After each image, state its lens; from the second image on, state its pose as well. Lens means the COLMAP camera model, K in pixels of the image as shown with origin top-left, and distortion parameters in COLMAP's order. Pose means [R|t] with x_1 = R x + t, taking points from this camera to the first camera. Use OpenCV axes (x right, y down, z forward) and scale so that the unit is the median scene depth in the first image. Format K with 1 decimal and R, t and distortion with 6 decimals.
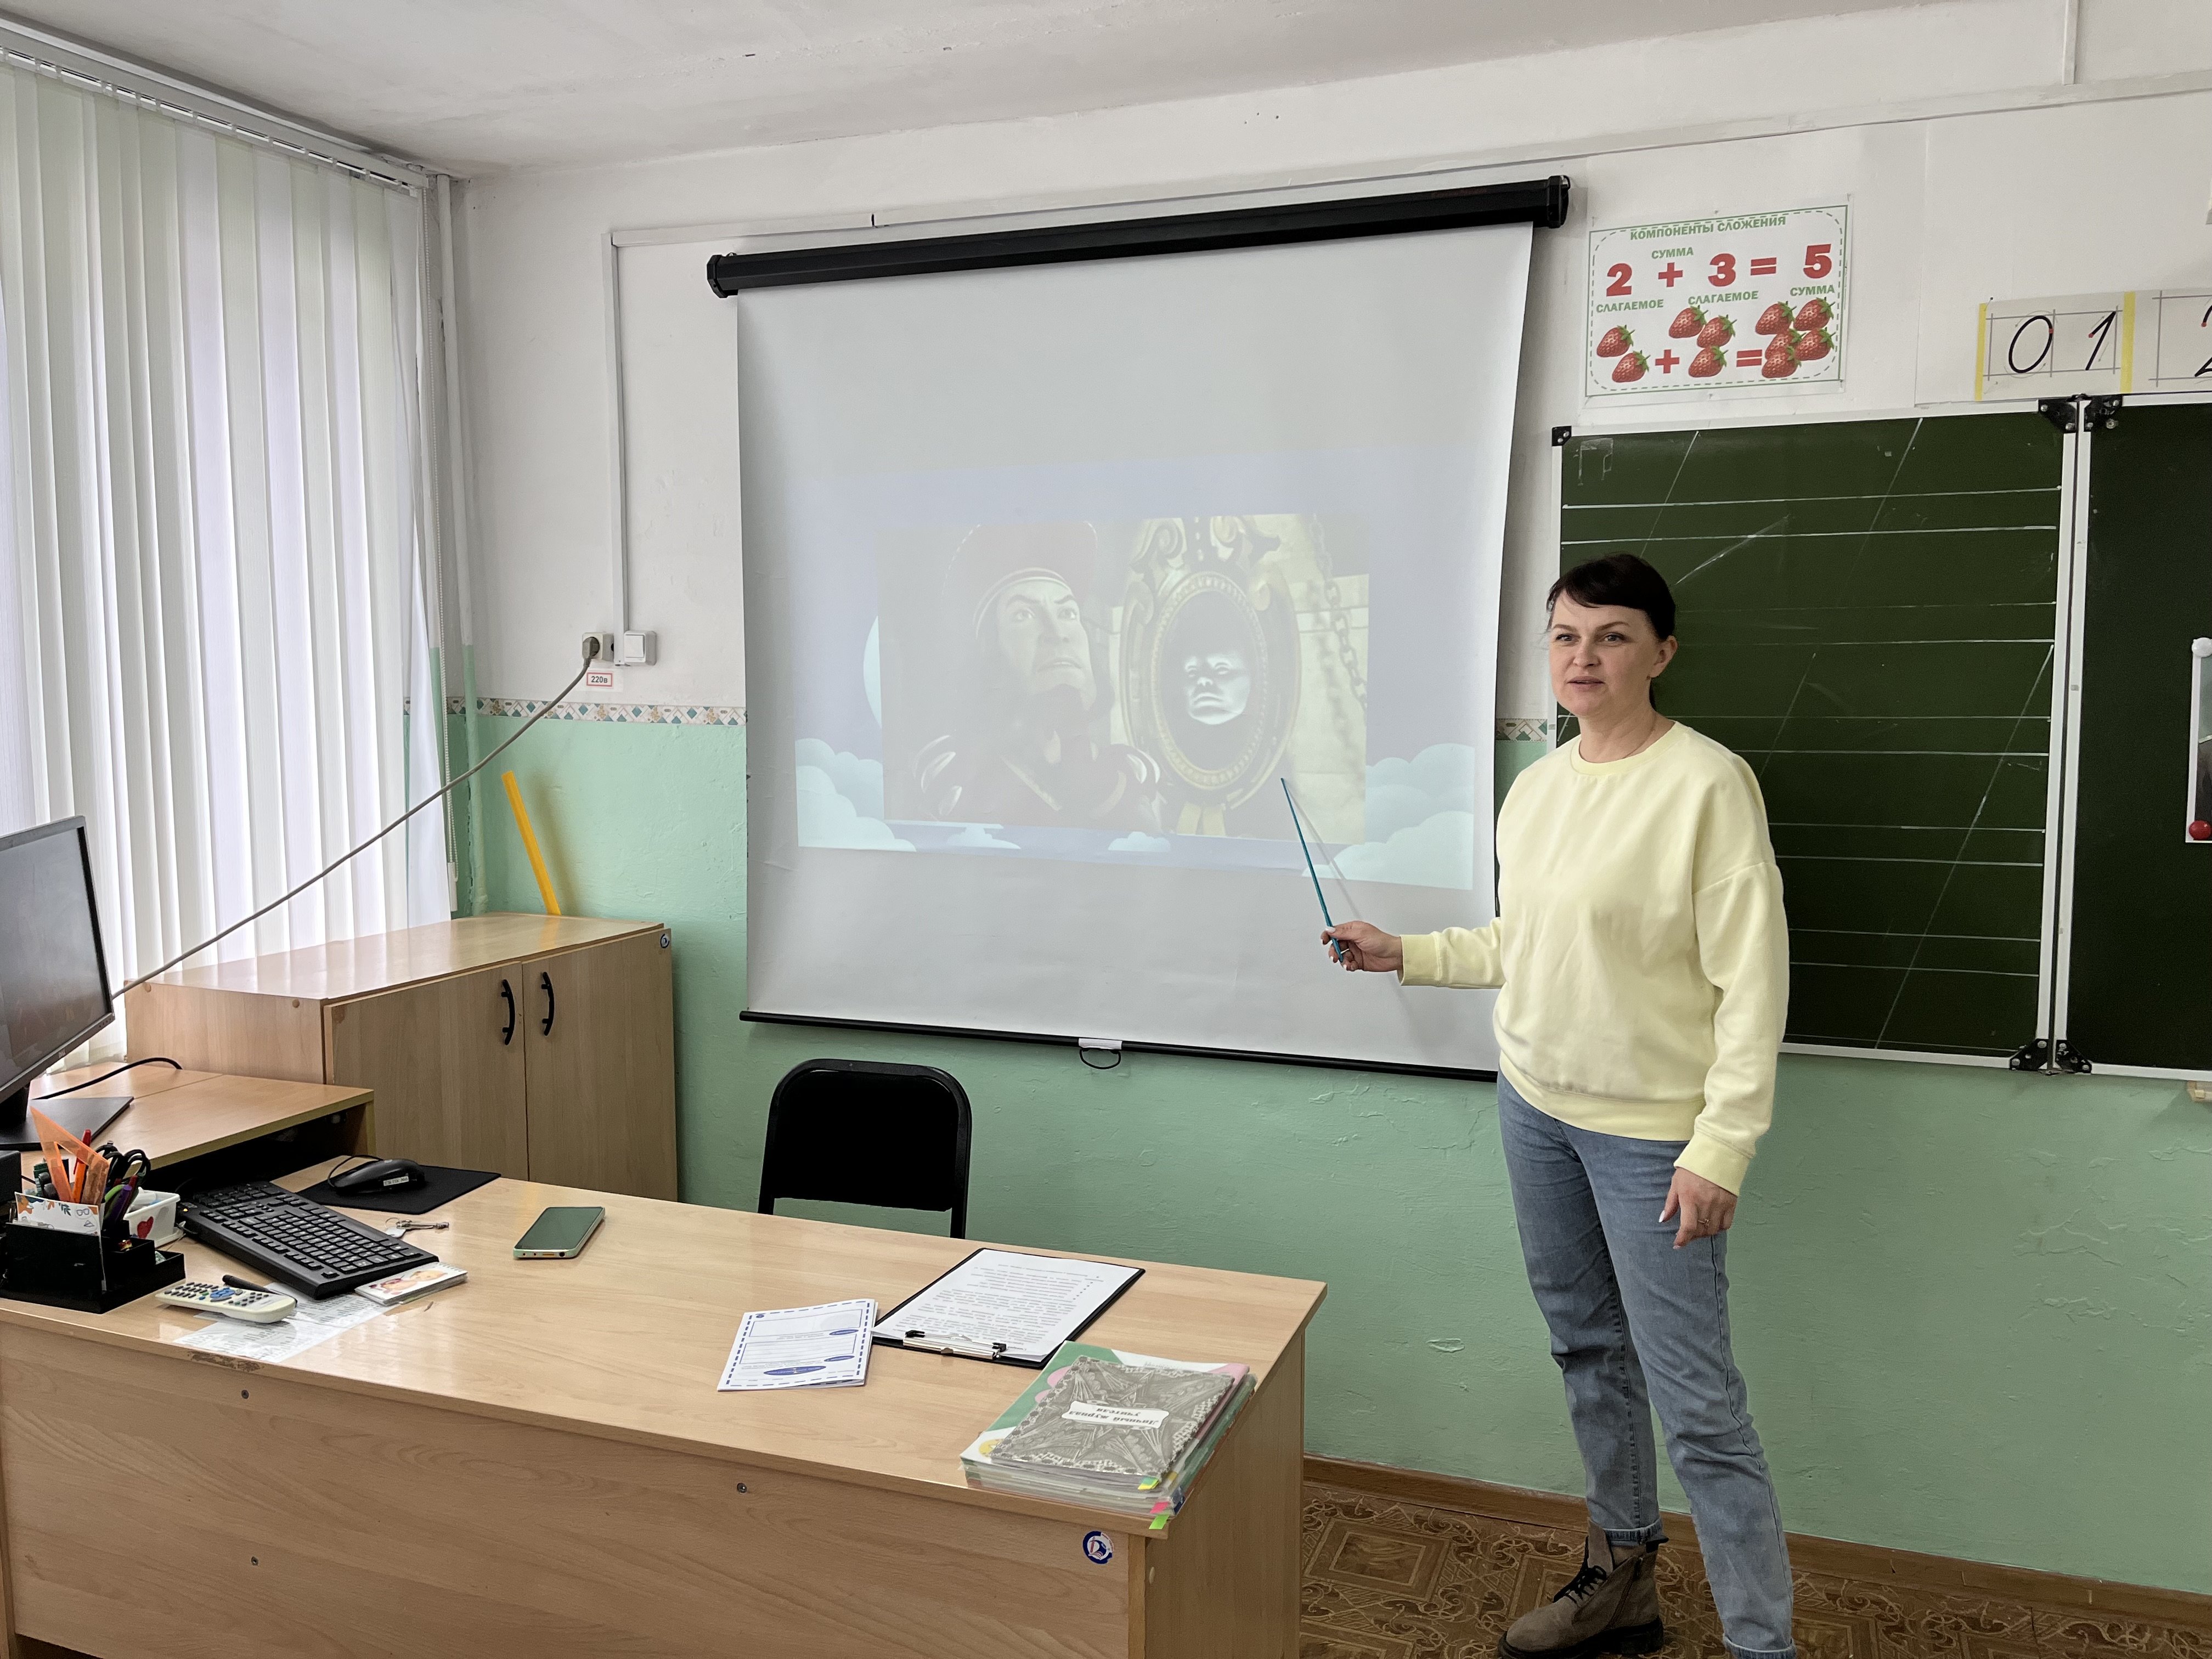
lens RADIAL K [[1670.3, 0, 1138.1], [0, 1670.3, 811.4], [0, 0, 1]] dist [0.082714, -0.115793]
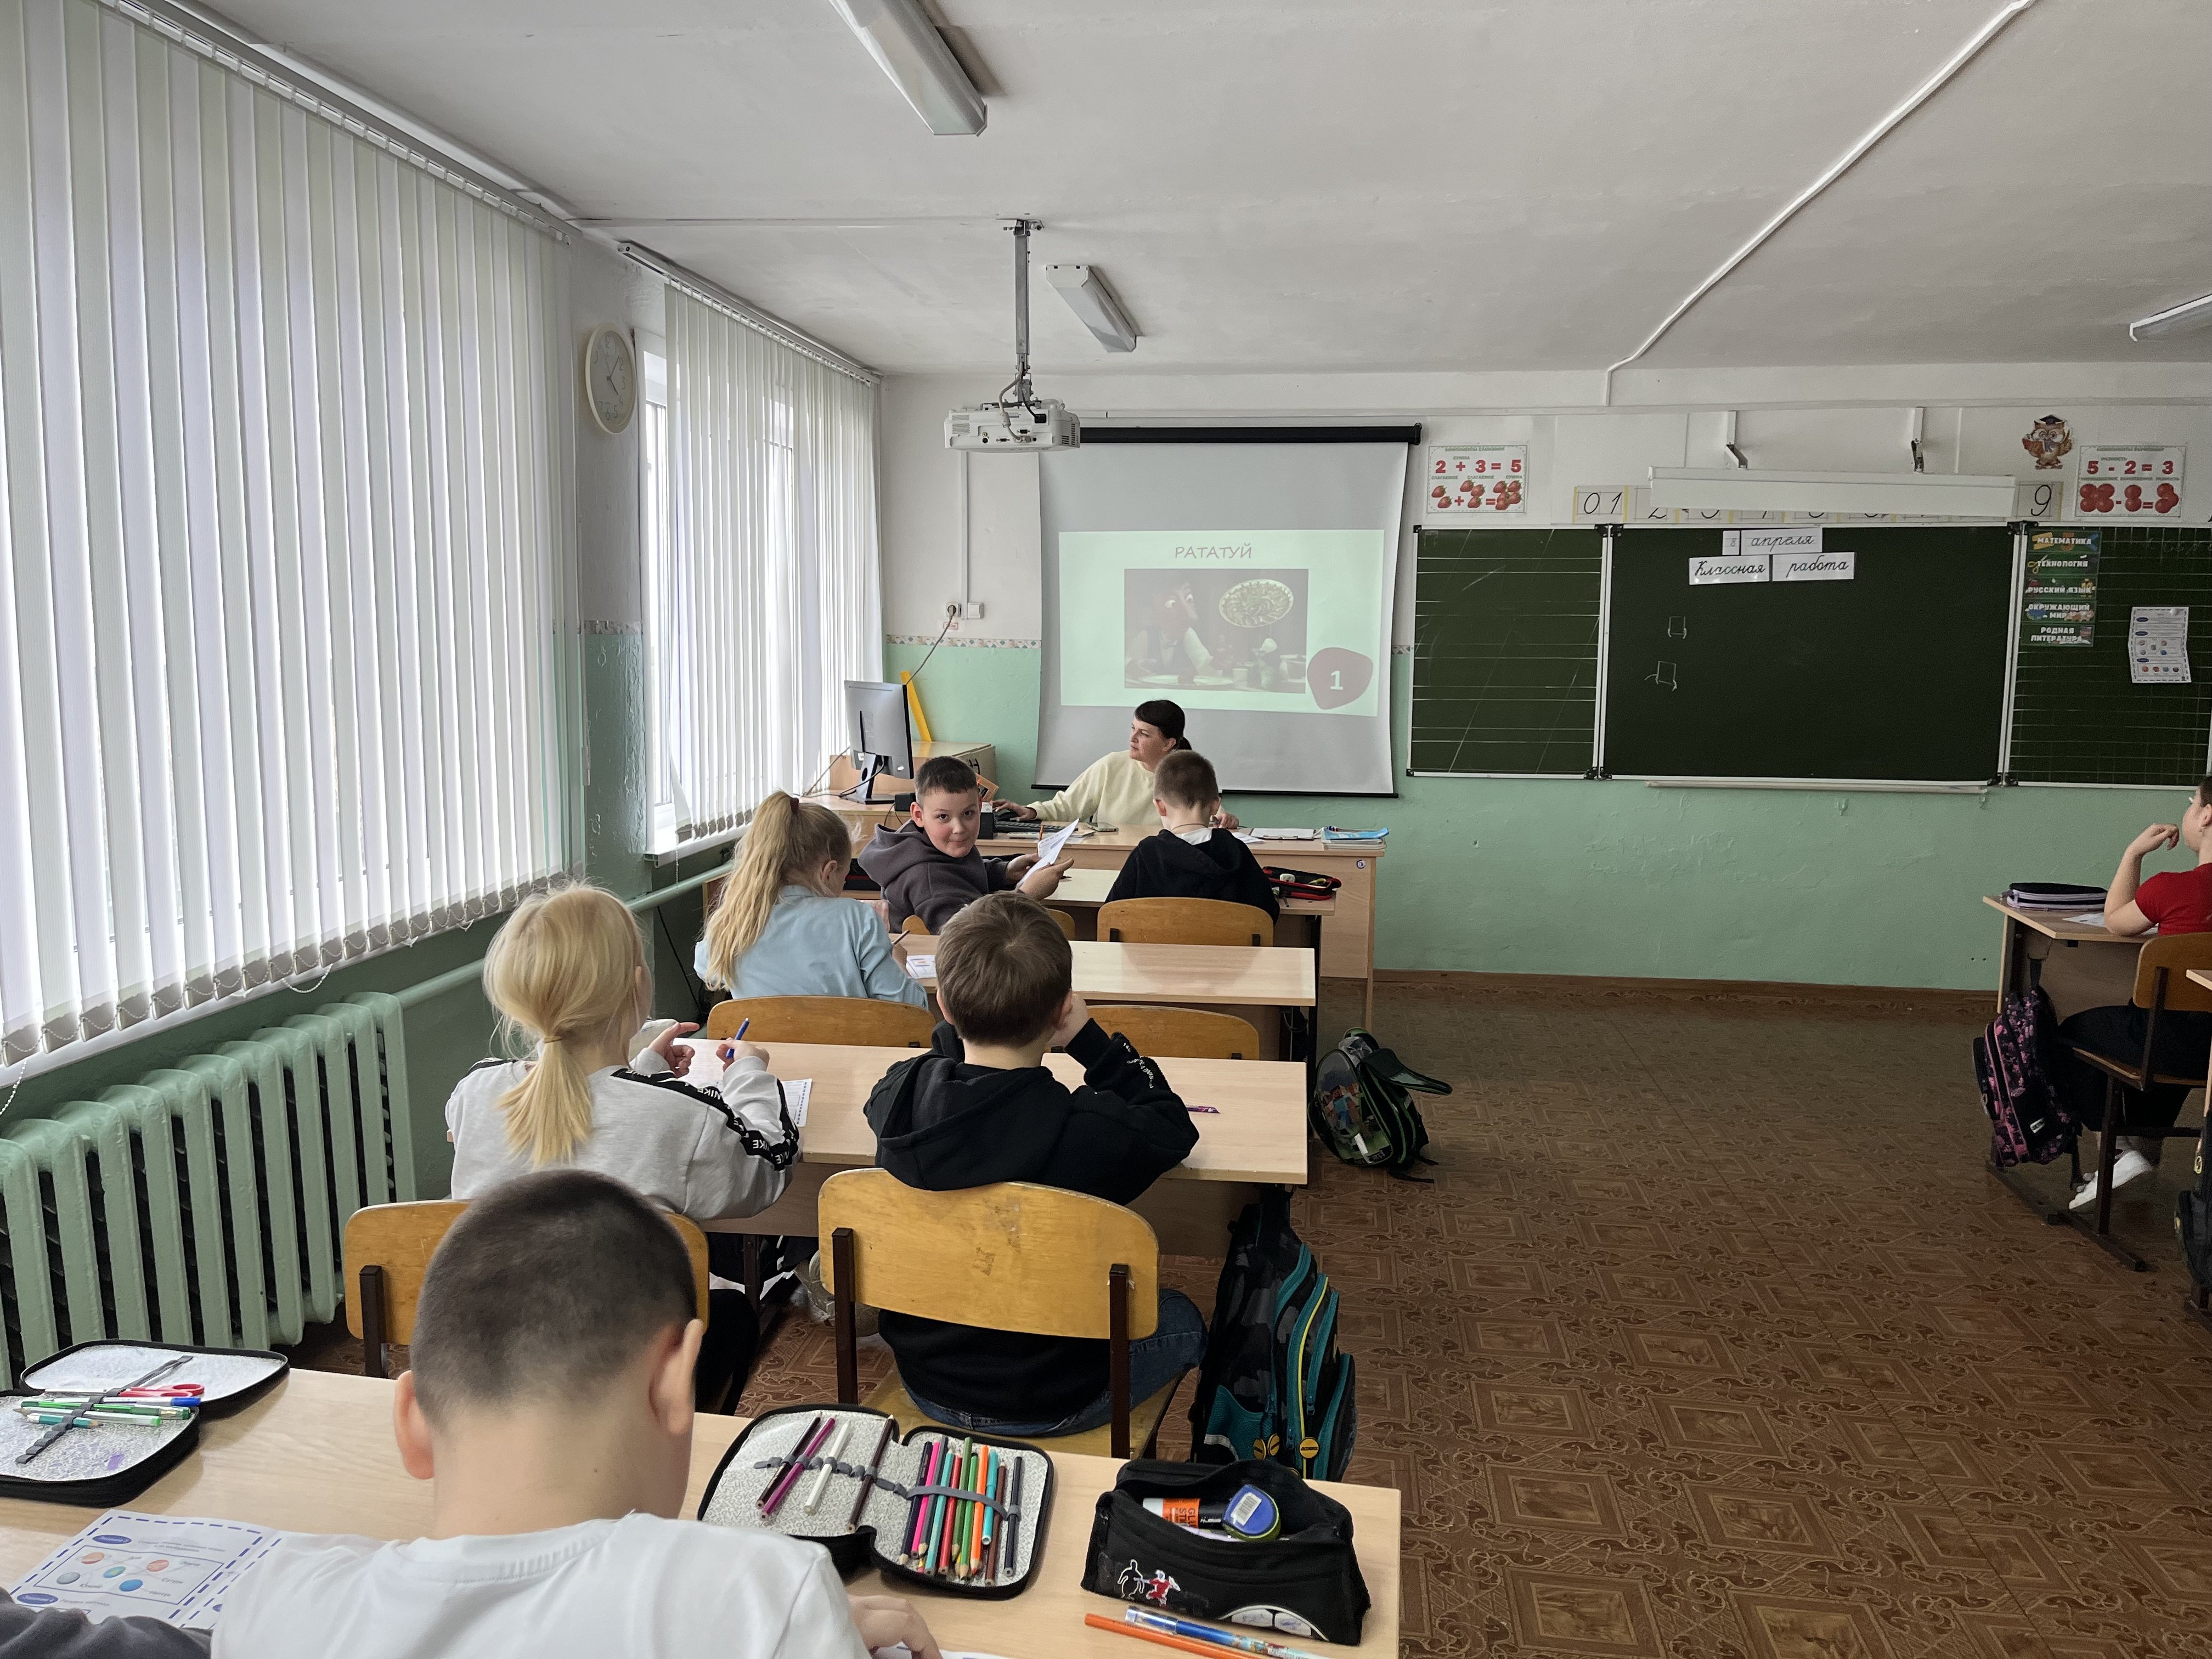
lens RADIAL K [[1670.3, 0, 1120.6], [0, 1670.3, 841.9], [0, 0, 1]] dist [0.082714, -0.115793]
pose [[0.977050, -0.013350, 0.212590, -0.717993], [0.006165, 0.999388, 0.034427, 0.150497], [-0.212920, -0.032326, 0.976535, -1.351413]]
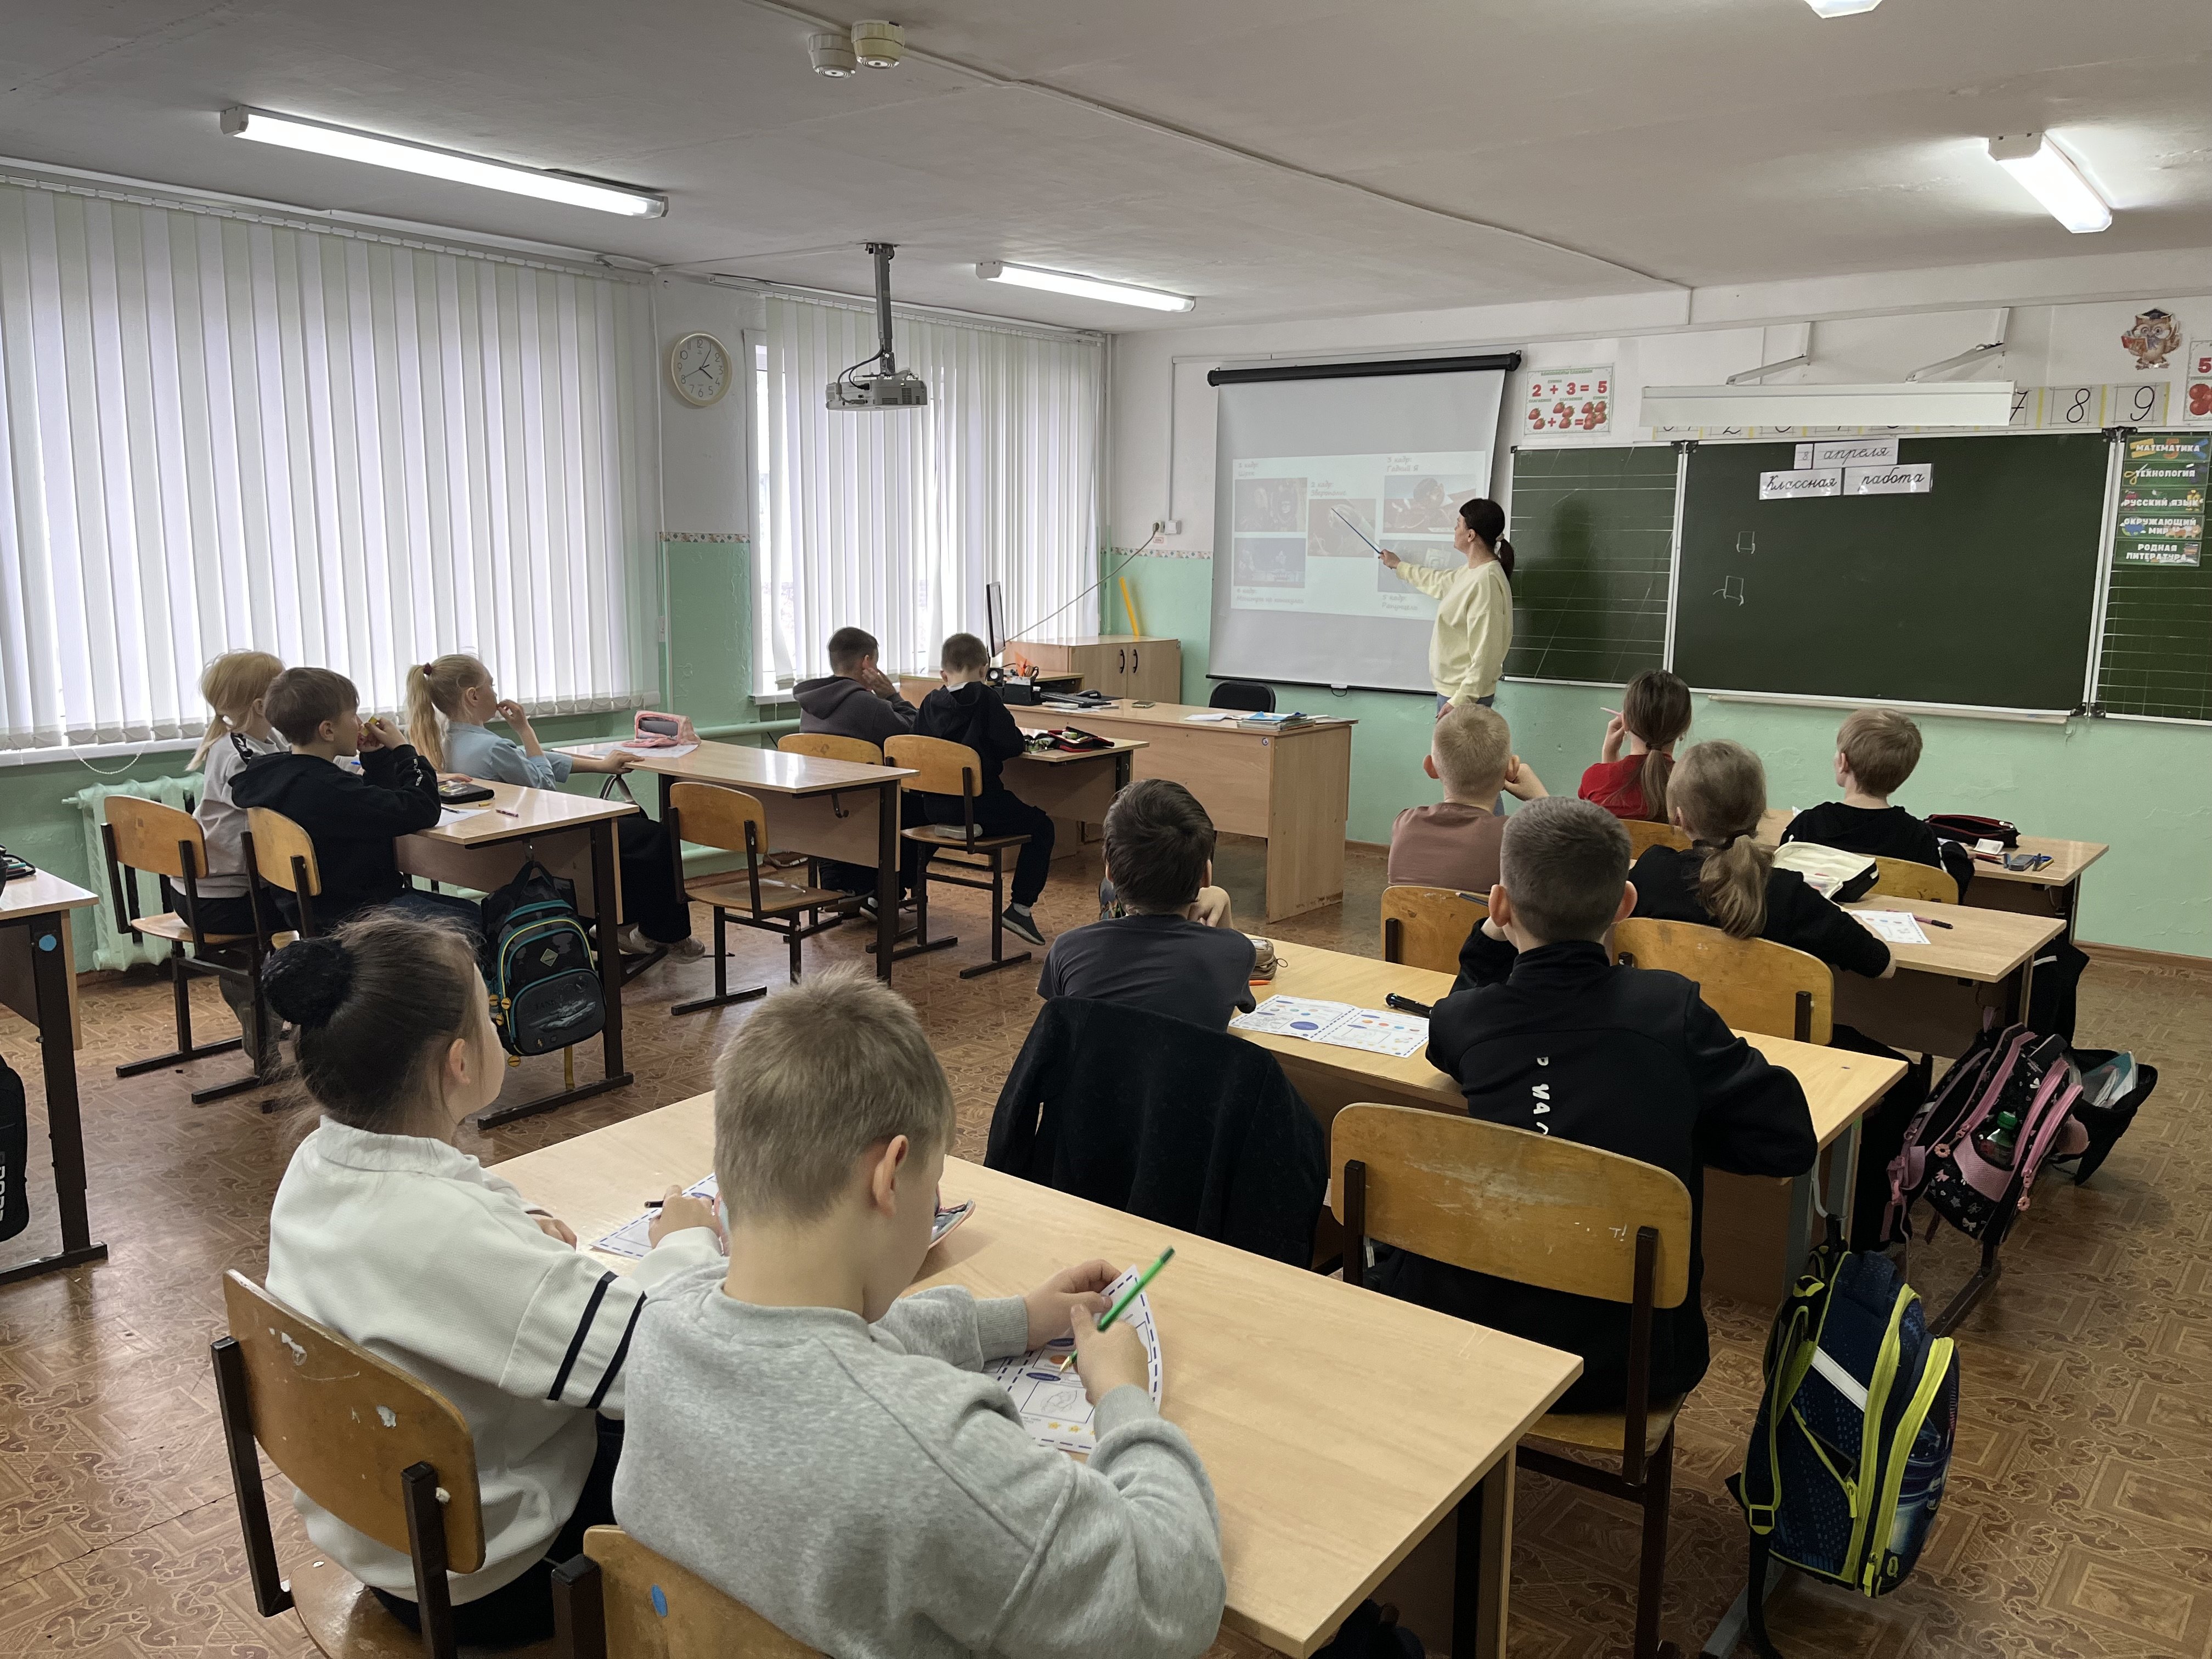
lens RADIAL K [[1670.3, 0, 1078.5], [0, 1670.3, 816.8], [0, 0, 1]] dist [0.082714, -0.115793]
pose [[0.941473, 0.070045, -0.329731, 0.534656], [-0.045217, 0.995574, 0.082386, 0.168193], [0.334043, -0.062654, 0.940473, -1.797133]]
